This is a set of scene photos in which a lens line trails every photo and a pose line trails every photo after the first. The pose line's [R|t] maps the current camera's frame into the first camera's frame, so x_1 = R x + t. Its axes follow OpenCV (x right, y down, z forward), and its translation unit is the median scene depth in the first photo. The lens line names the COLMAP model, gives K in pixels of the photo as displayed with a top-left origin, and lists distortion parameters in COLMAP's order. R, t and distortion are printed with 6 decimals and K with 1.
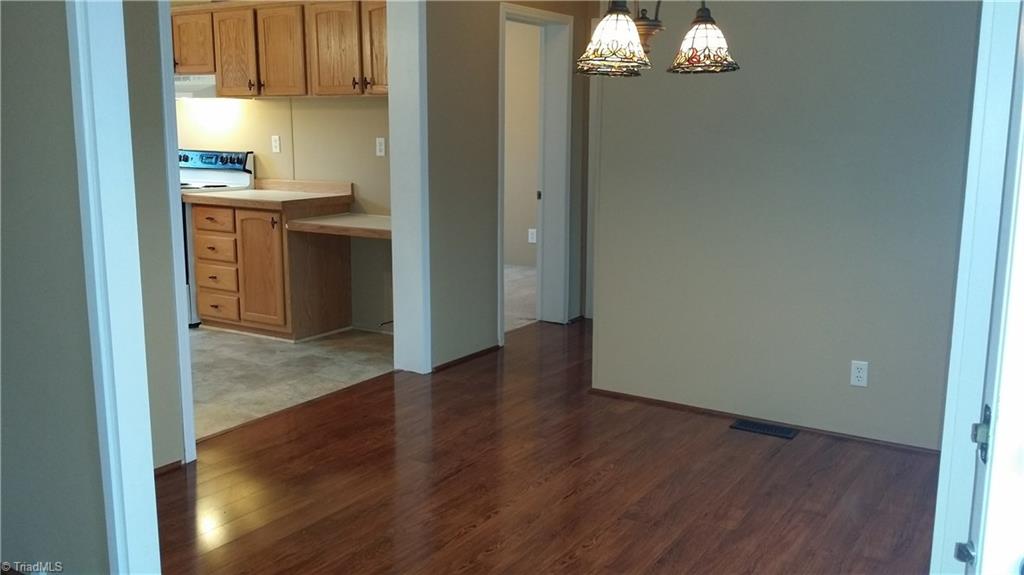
lens RADIAL K [[945.2, 0, 509.4], [0, 945.2, 284.7], [0, 0, 1]] dist [0.052934, -0.027936]
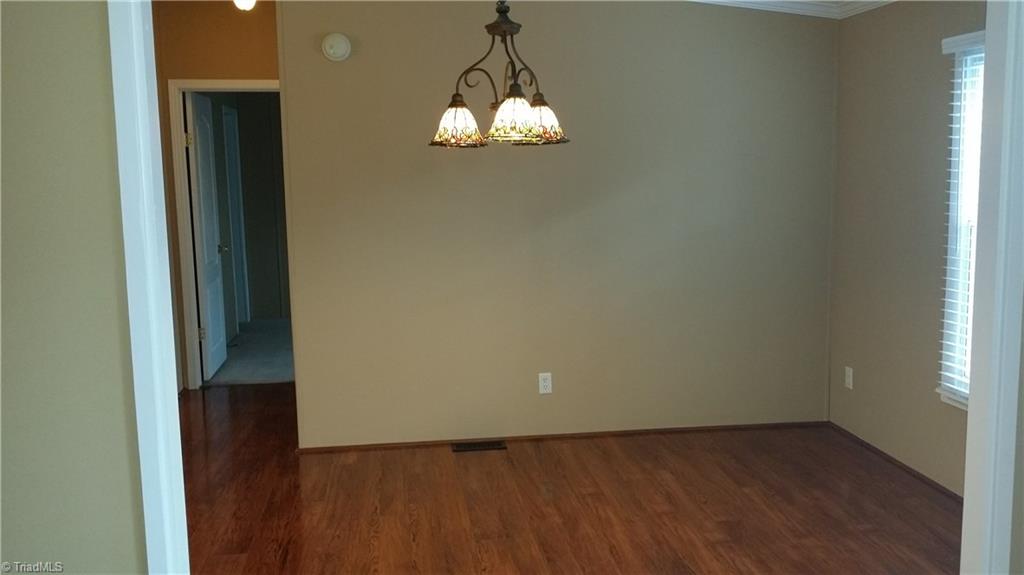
lens RADIAL K [[945.2, 0, 510.0], [0, 945.2, 283.5], [0, 0, 1]] dist [0.052934, -0.027936]
pose [[0.766253, -0.101625, 0.634452, -0.486893], [0.137977, 0.990403, -0.008000, -0.034887], [-0.627550, 0.093670, 0.772921, 0.084416]]
